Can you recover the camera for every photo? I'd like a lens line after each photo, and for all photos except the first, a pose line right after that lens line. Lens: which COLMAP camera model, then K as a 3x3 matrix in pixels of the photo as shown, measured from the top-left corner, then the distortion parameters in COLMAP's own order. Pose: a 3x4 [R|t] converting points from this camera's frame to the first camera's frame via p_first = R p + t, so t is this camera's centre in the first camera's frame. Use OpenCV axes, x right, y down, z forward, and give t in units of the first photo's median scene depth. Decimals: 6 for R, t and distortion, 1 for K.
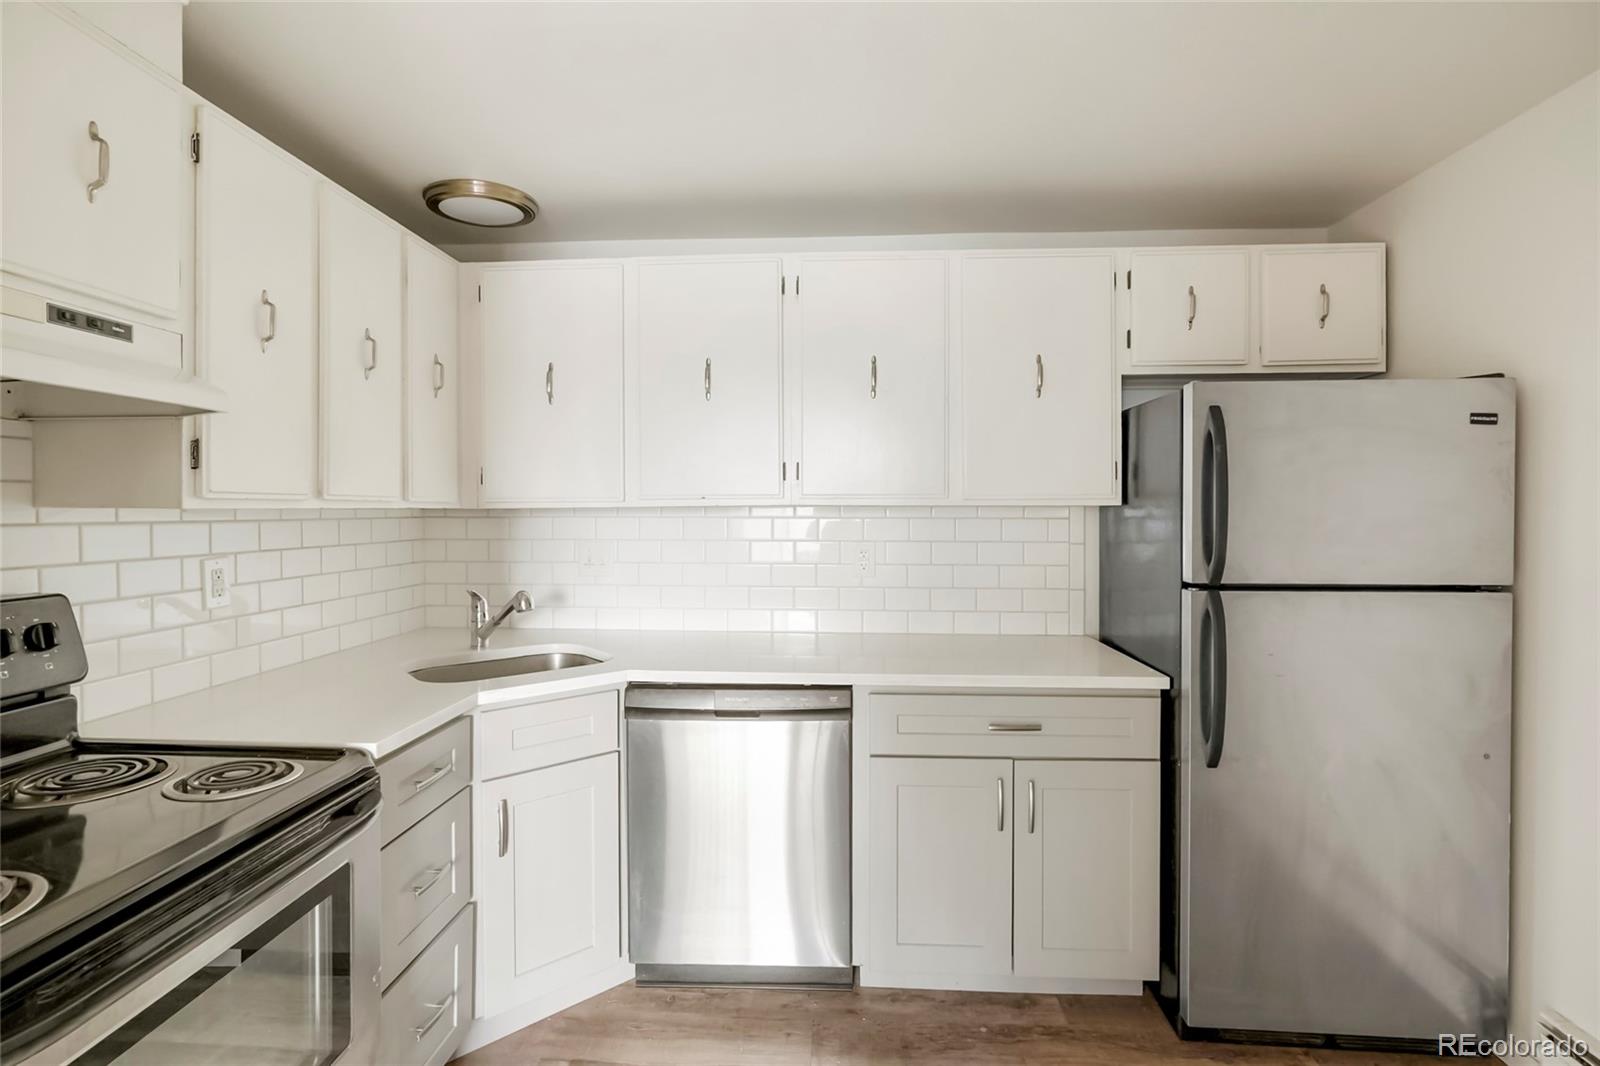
lens RADIAL K [[759.9, 0, 798.6], [0, 759.9, 530.3], [0, 0, 1]] dist [0.004817, -0.000839]
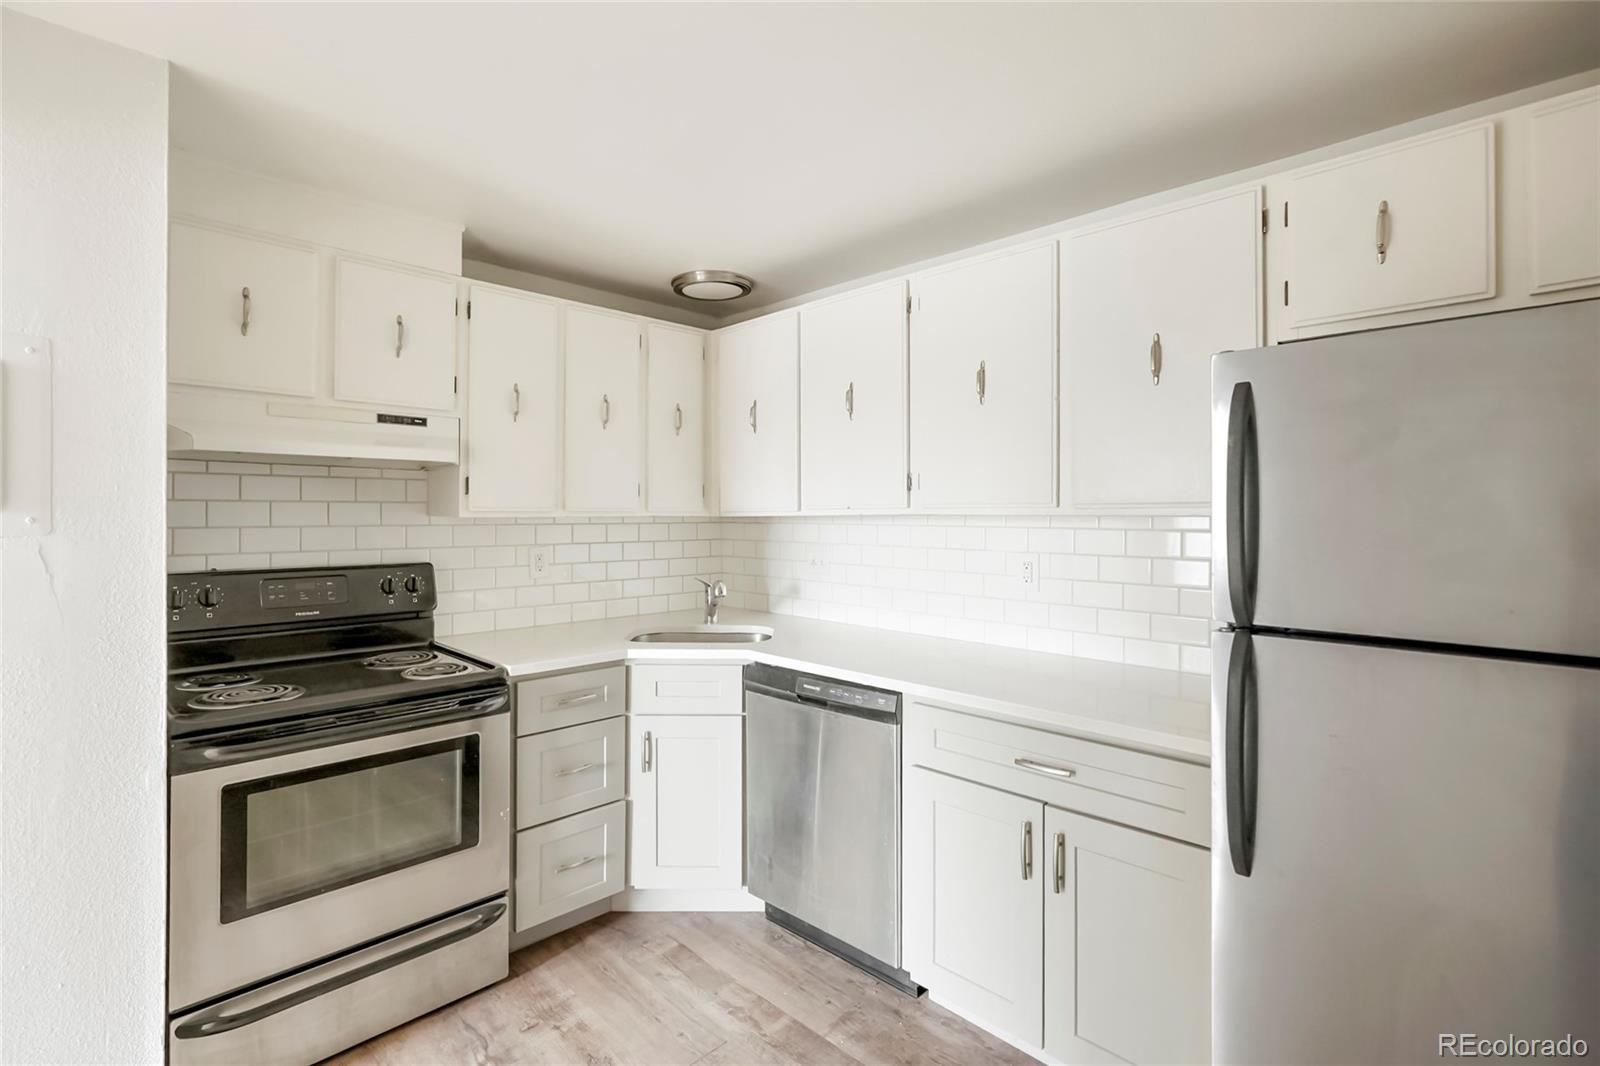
lens RADIAL K [[738.5, 0, 801.0], [0, 738.5, 523.1], [0, 0, 1]] dist [-0.001217, 0.001356]
pose [[0.755540, 0.009733, -0.655030, 0.611910], [-0.019519, 0.999780, -0.007658, -0.012089], [0.654812, 0.018571, 0.755564, 0.158051]]
